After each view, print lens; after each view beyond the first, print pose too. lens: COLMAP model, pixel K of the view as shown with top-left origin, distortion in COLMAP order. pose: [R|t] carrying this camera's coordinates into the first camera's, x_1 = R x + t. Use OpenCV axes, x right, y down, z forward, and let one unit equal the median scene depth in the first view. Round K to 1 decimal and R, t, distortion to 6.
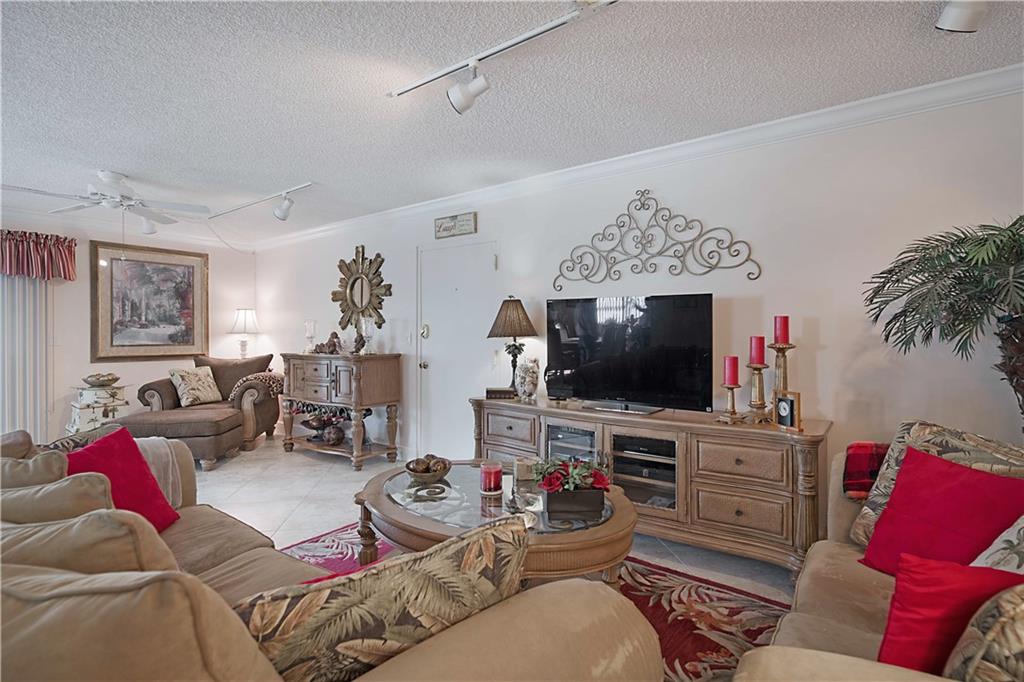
lens RADIAL K [[494.7, 0, 528.1], [0, 494.7, 331.6], [0, 0, 1]] dist [0.004392, -0.001338]
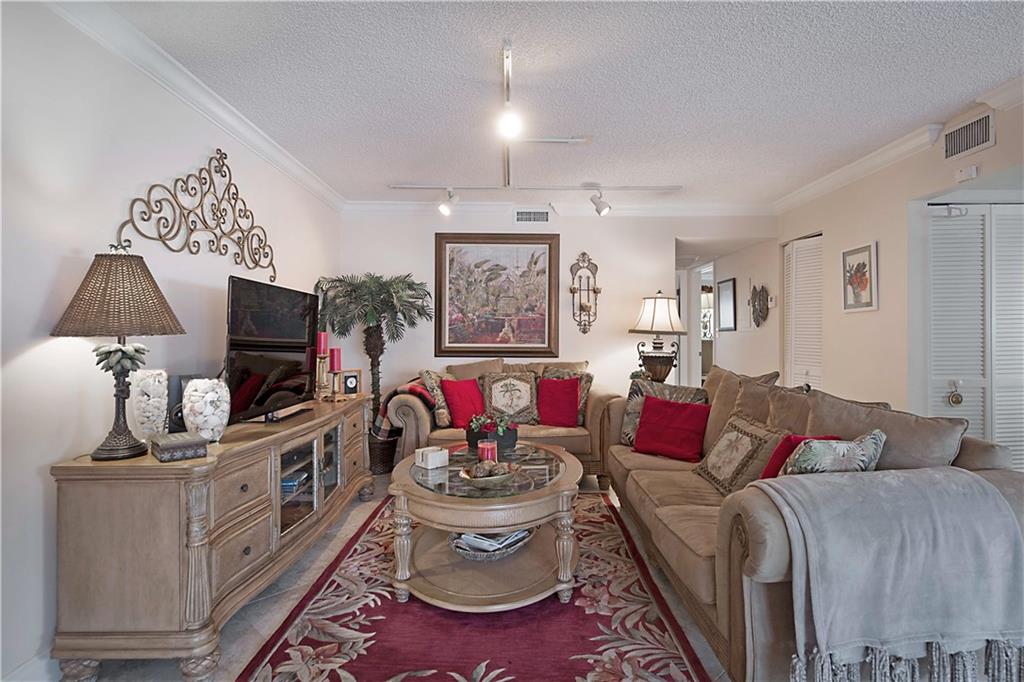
lens RADIAL K [[541.6, 0, 518.5], [0, 541.6, 332.2], [0, 0, 1]] dist [0.020269, -0.008666]
pose [[-0.599186, 0.005302, 0.800592, -0.529595], [0.000903, 0.999982, -0.005946, 0.009802], [-0.800609, -0.002840, -0.599180, 0.794312]]
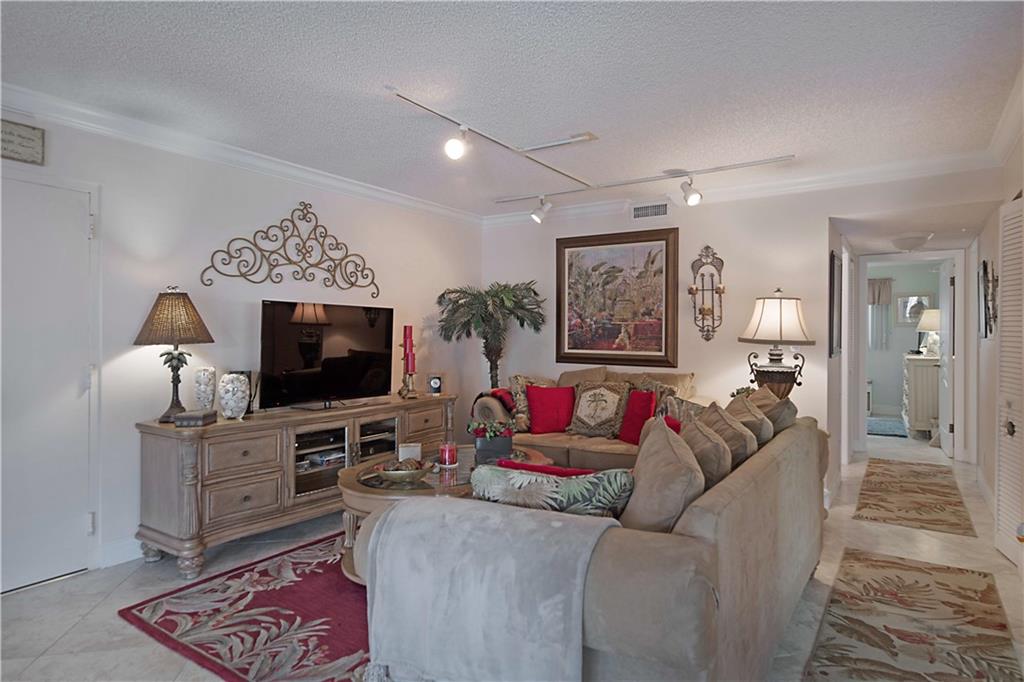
lens RADIAL K [[583.8, 0, 514.3], [0, 583.8, 332.7], [0, 0, 1]] dist [0.006058, 0.002842]
pose [[-0.044122, 0.002302, 0.999024, -0.724203], [-0.004228, 0.999988, -0.002491, -0.003573], [-0.999017, -0.004334, -0.044111, 0.421089]]
